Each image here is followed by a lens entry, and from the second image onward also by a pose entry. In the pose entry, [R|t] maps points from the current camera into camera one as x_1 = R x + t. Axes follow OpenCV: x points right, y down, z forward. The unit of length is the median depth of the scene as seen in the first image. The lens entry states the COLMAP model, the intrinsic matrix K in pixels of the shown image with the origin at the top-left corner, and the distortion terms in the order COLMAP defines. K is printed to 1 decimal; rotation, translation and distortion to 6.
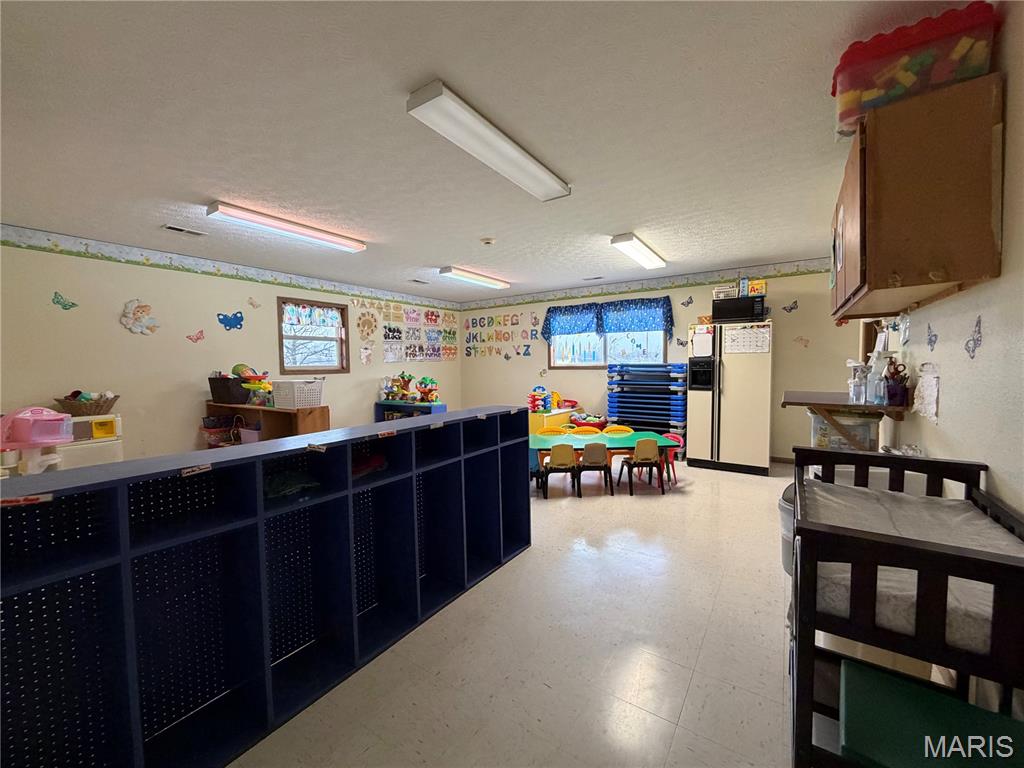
lens RADIAL K [[409.0, 0, 510.1], [0, 409.0, 383.5], [0, 0, 1]] dist [-0.000107, 0.000262]
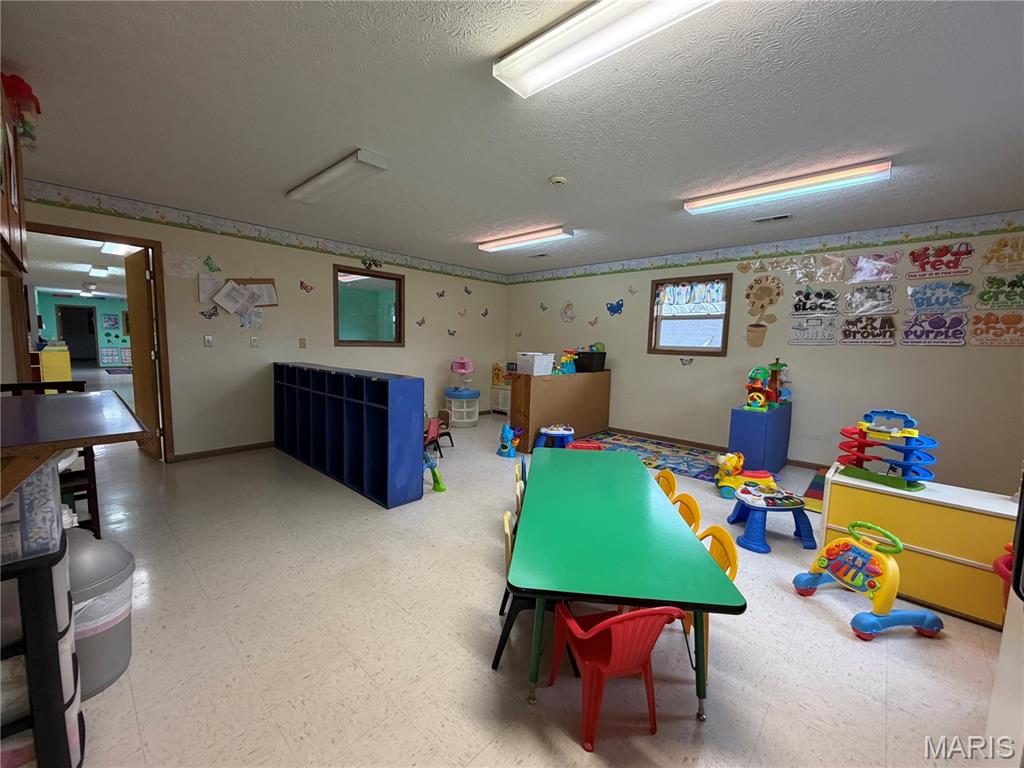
lens RADIAL K [[409.0, 0, 510.1], [0, 409.0, 383.5], [0, 0, 1]] dist [-0.000107, 0.000262]
pose [[-0.153428, 0.105775, -0.982482, 0.494301], [-0.073327, 0.990295, 0.118067, -0.038367], [0.985435, 0.090157, -0.144182, 0.704232]]
